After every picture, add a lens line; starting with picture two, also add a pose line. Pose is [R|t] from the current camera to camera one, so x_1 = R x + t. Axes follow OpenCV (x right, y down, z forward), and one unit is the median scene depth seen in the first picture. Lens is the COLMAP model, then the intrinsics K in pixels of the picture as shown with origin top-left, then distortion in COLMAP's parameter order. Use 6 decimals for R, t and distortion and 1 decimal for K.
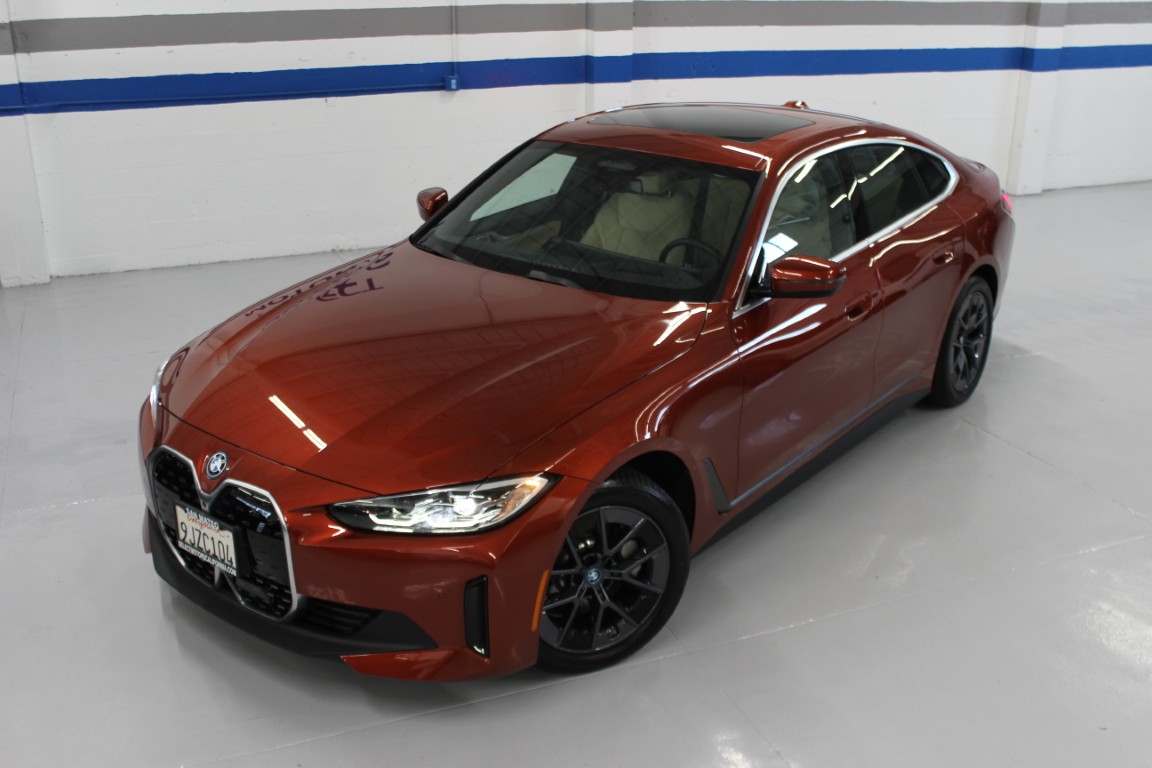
lens RADIAL K [[1199.0, 0, 573.1], [0, 1199.0, 359.8], [0, 0, 1]] dist [-0.124012, 0.163904]
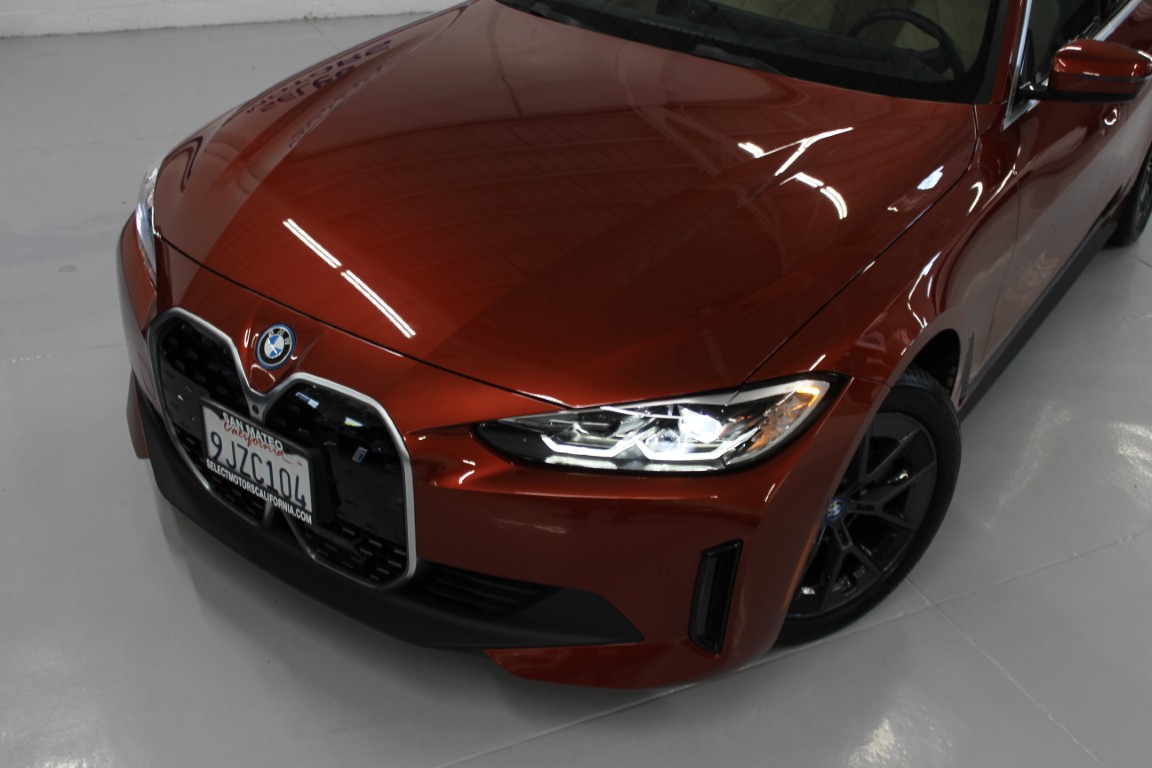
lens RADIAL K [[1199.0, 0, 573.1], [0, 1199.0, 359.8], [0, 0, 1]] dist [-0.124012, 0.163904]
pose [[0.996665, 0.016525, 0.079908, -0.186256], [-0.030046, 0.984795, 0.171100, -0.013981], [-0.075866, -0.172930, 0.982008, 0.363401]]
